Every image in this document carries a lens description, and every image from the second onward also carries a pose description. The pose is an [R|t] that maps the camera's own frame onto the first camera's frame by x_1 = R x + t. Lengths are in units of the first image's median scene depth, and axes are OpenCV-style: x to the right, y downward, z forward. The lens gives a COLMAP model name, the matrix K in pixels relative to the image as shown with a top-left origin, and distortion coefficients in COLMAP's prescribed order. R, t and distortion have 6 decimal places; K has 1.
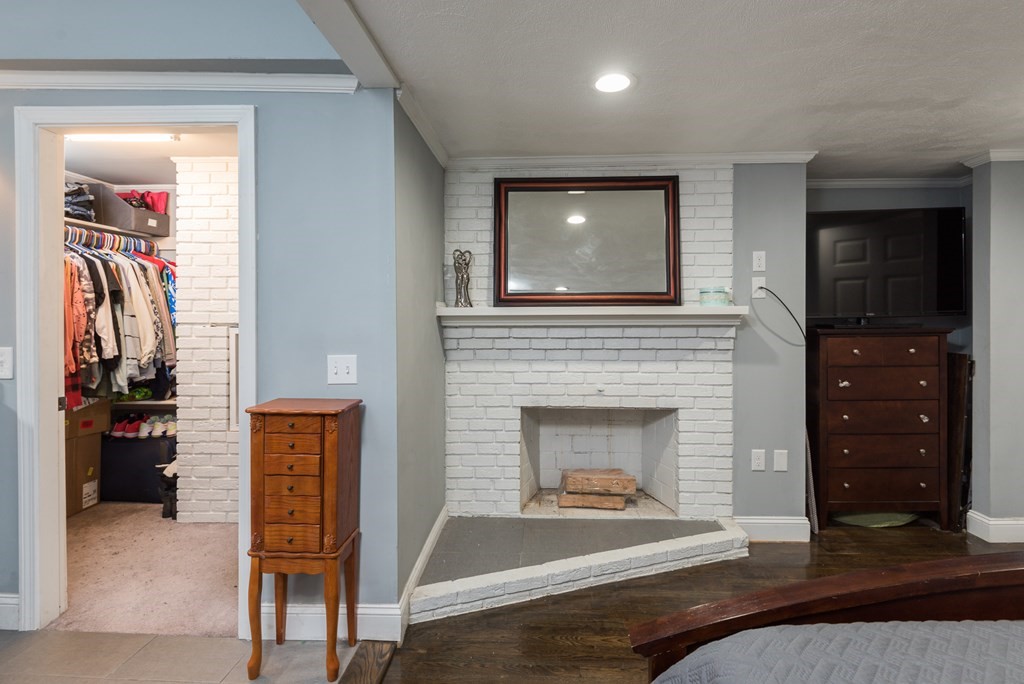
lens RADIAL K [[477.7, 0, 503.5], [0, 477.7, 320.1], [0, 0, 1]] dist [0.007205, -0.002702]
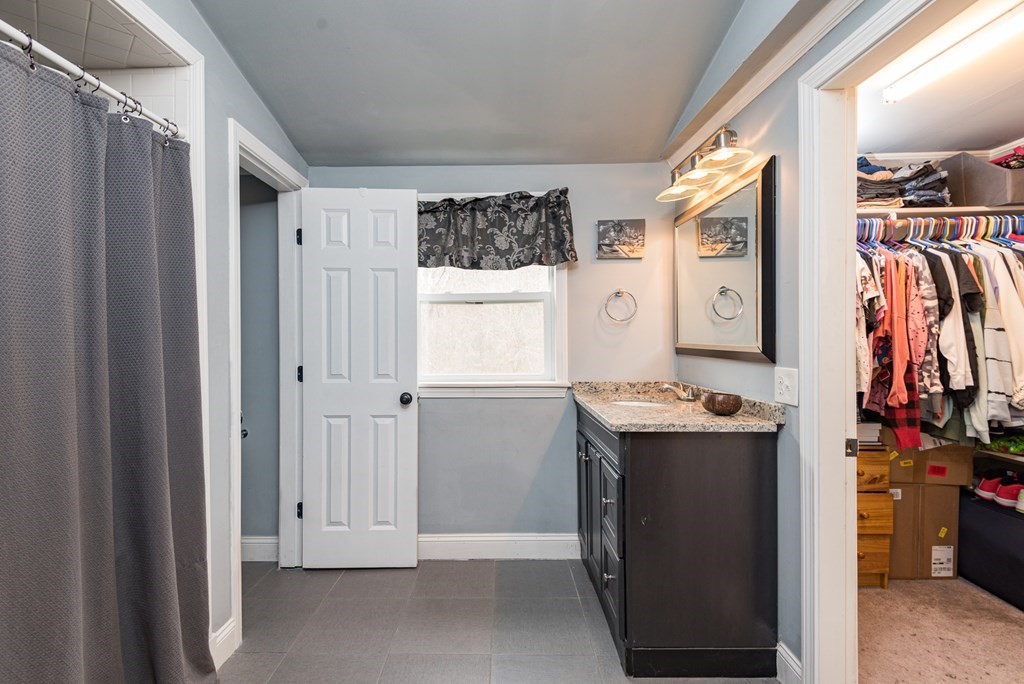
lens RADIAL K [[477.7, 0, 510.8], [0, 477.7, 340.8], [0, 0, 1]] dist [0.007205, -0.002702]
pose [[0.039100, 0.009883, -0.999186, -0.130981], [0.003353, 0.999944, 0.010021, -0.001882], [0.999230, -0.003742, 0.039065, 0.297859]]
